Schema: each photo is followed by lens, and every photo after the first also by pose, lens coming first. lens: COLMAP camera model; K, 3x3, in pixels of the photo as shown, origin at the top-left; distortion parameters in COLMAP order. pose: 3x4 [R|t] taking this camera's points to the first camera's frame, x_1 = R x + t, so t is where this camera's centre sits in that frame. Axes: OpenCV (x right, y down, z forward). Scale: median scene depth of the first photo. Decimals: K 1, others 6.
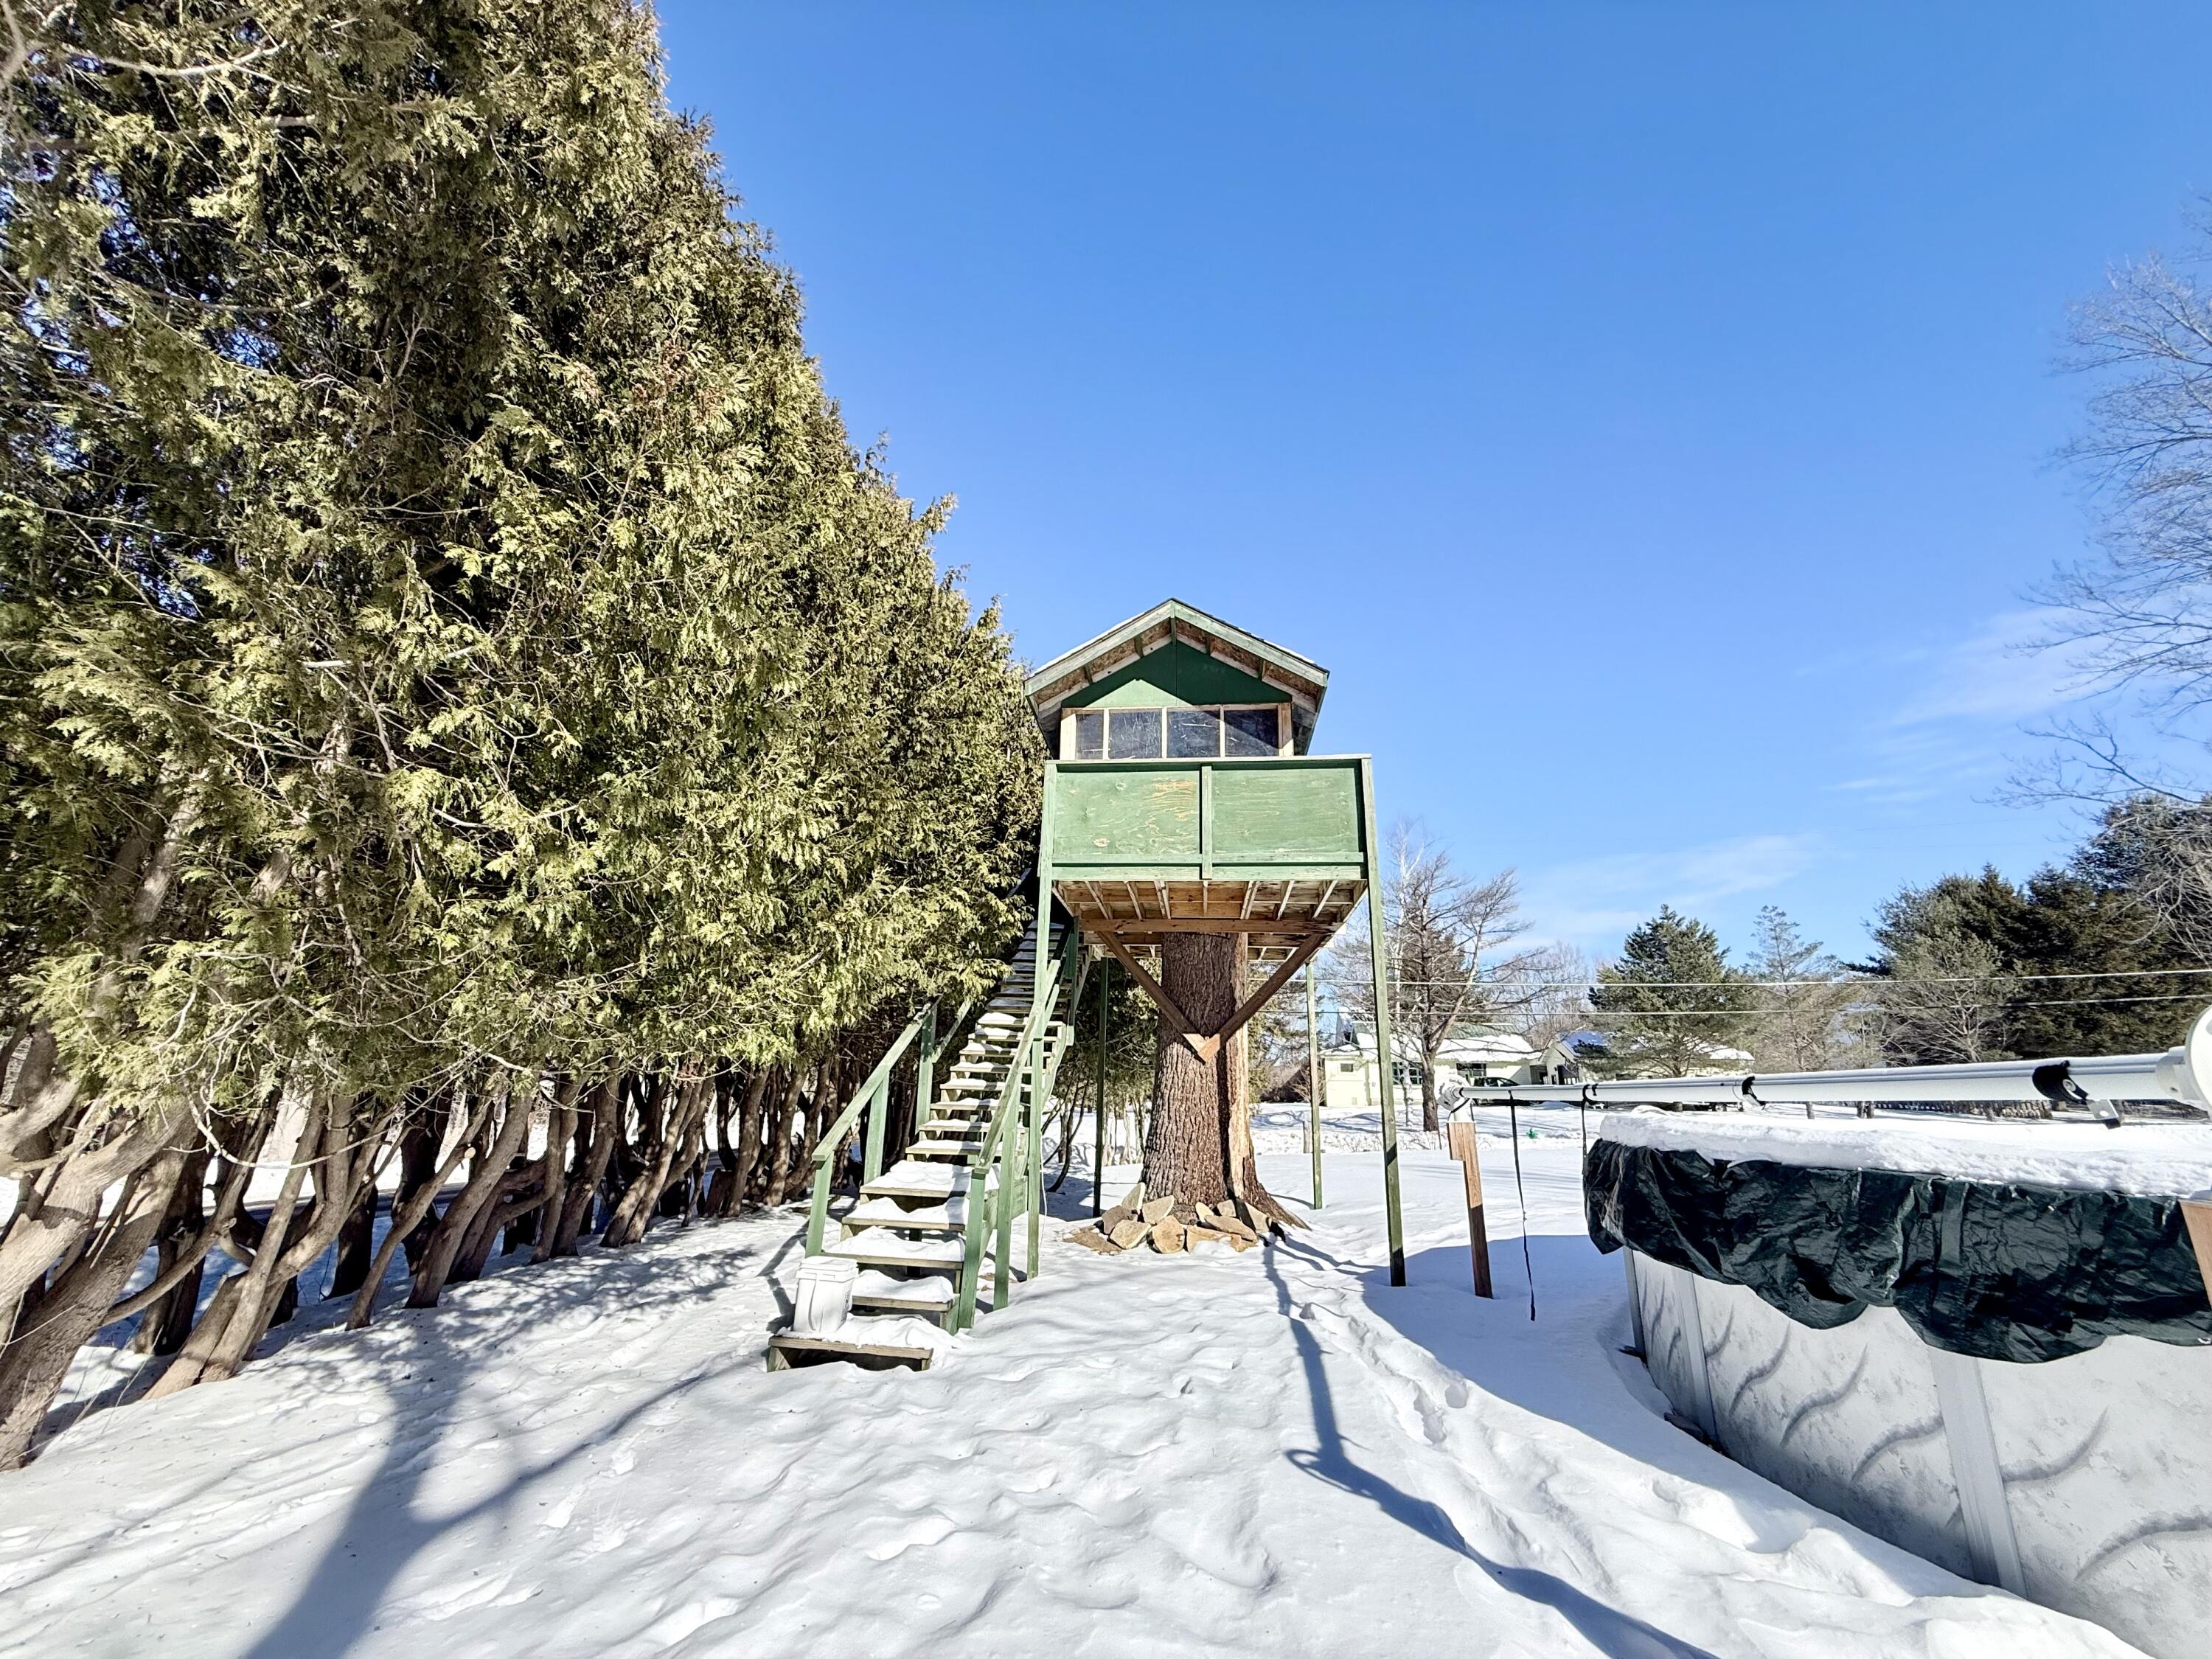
lens RADIAL K [[878.6, 0, 1106.0], [0, 878.6, 829.5], [0, 0, 1]] dist [0.002123, 0.000021]
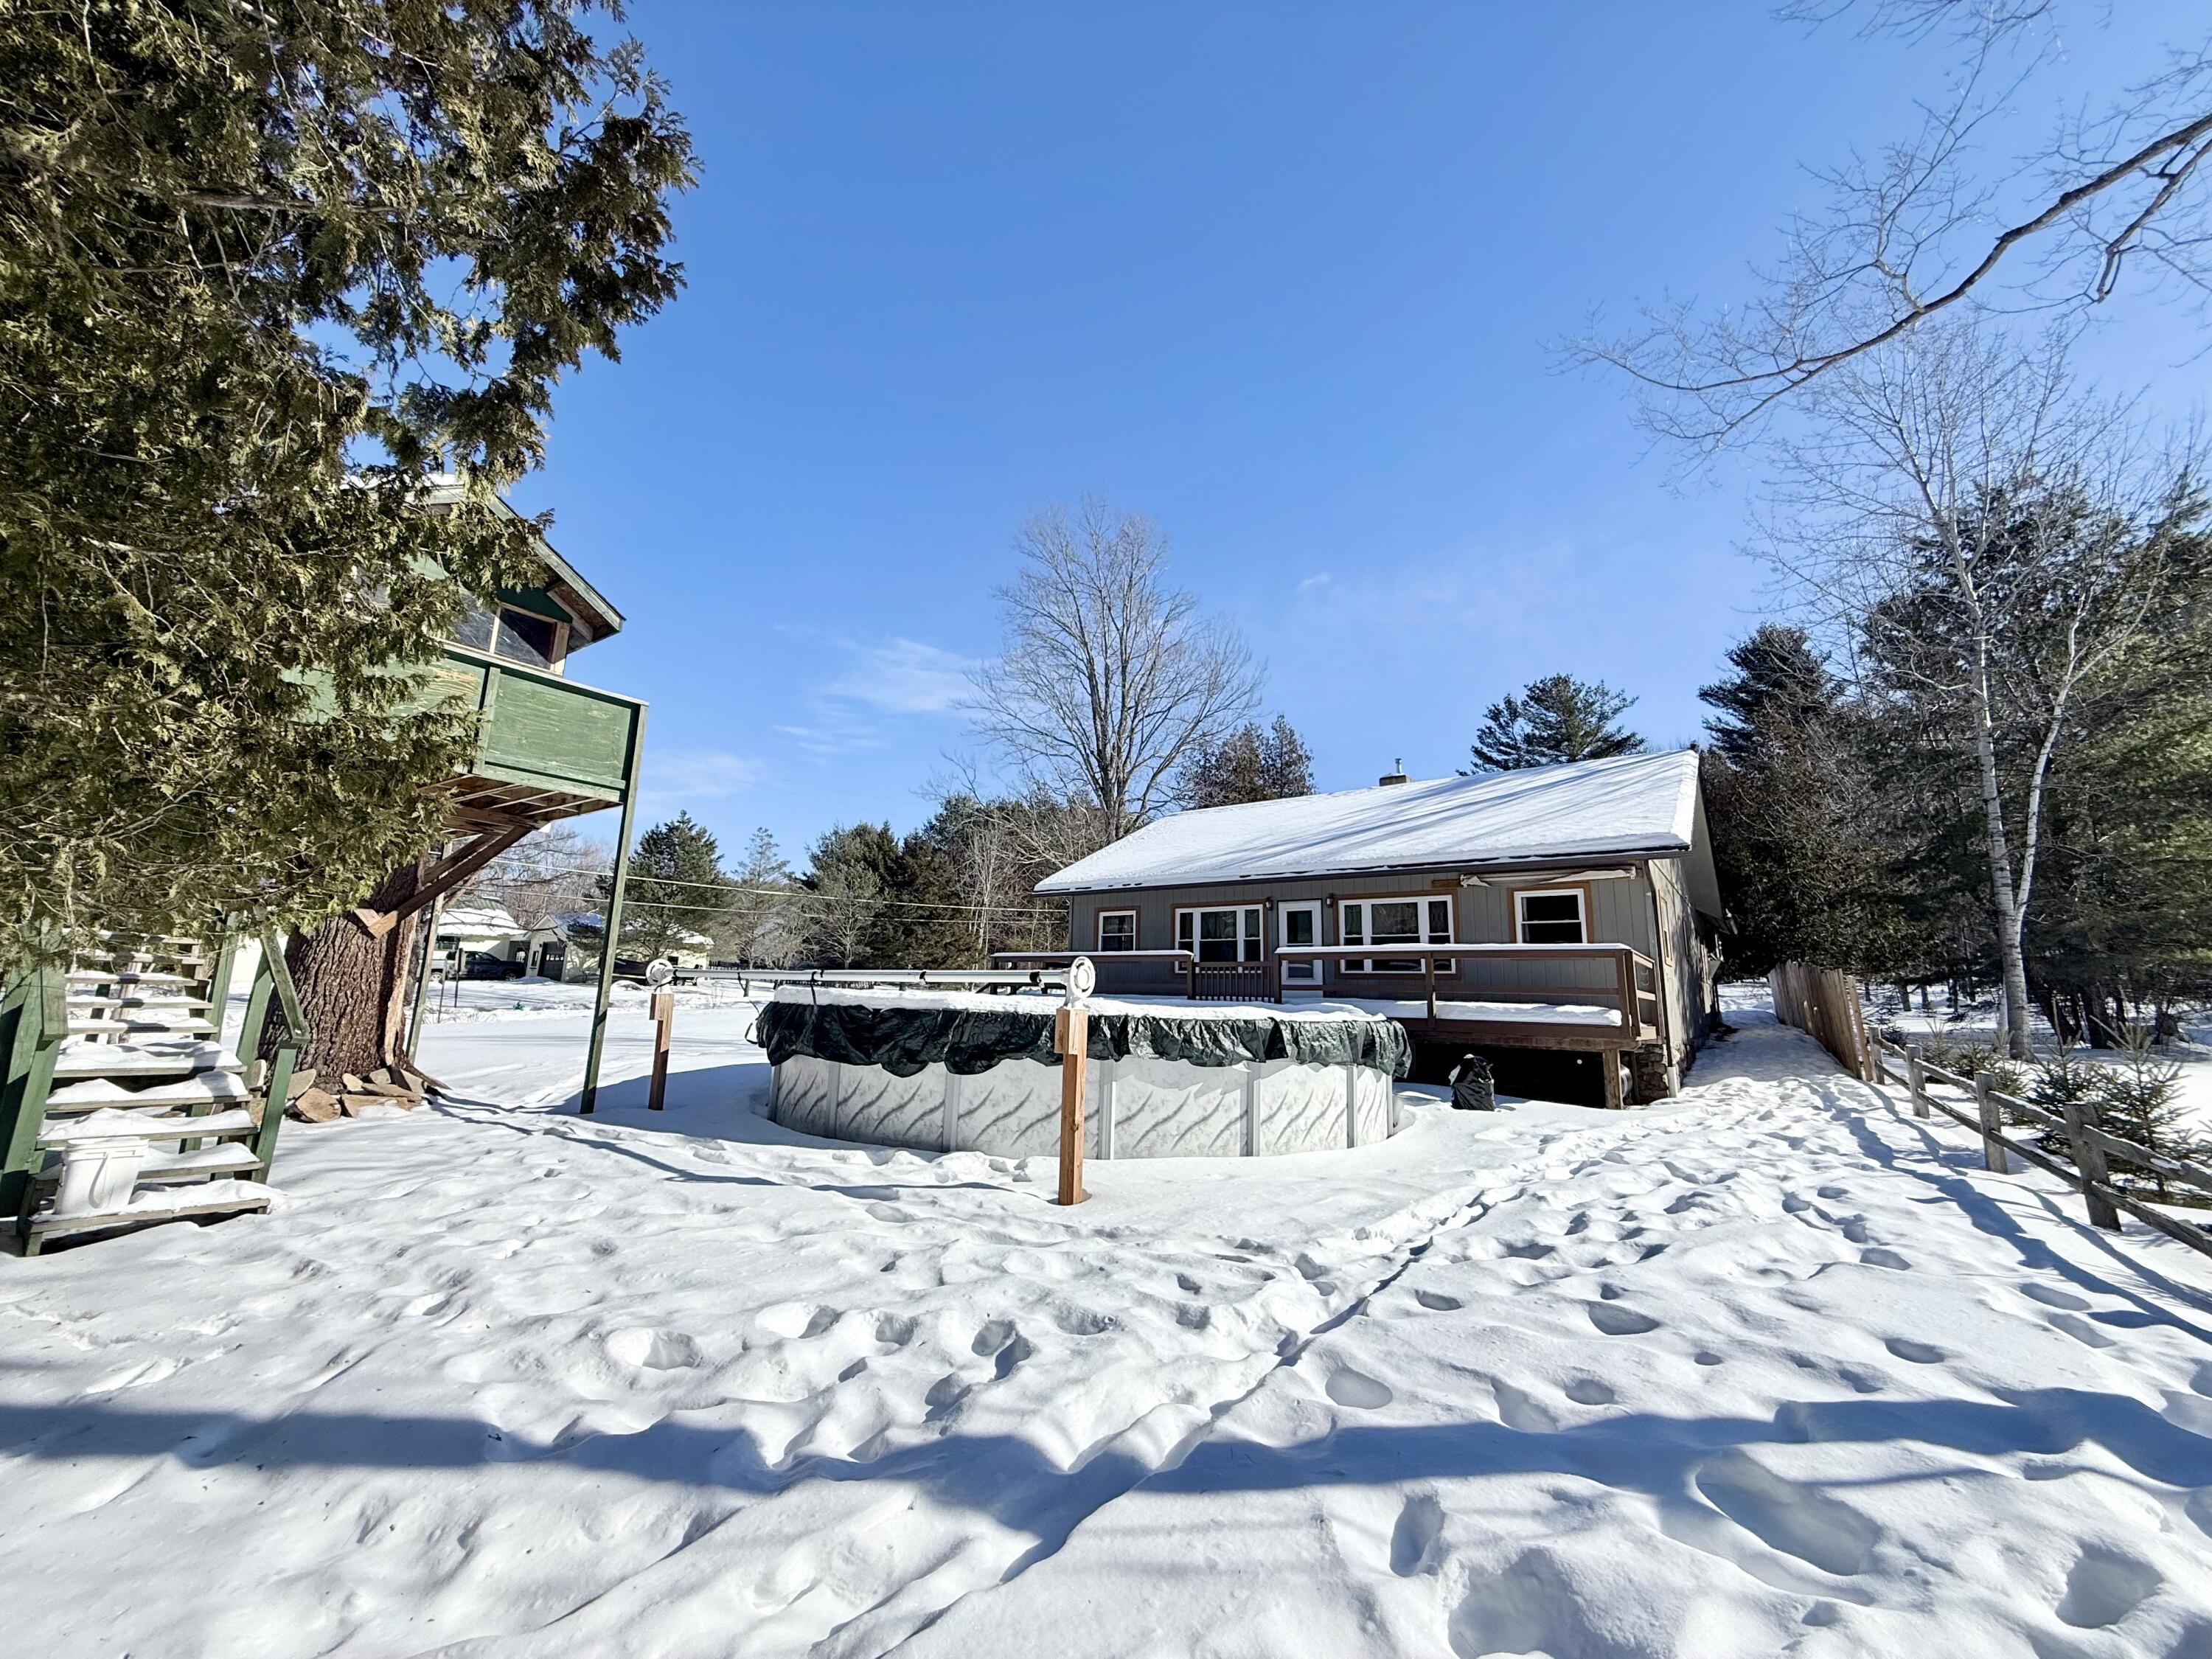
lens RADIAL K [[878.6, 0, 1106.0], [0, 878.6, 829.5], [0, 0, 1]] dist [0.002123, 0.000021]
pose [[0.478000, 0.154386, 0.864686, -0.395249], [-0.268960, 0.962871, -0.023236, -0.055024], [-0.836168, -0.221459, 0.501776, -0.171075]]
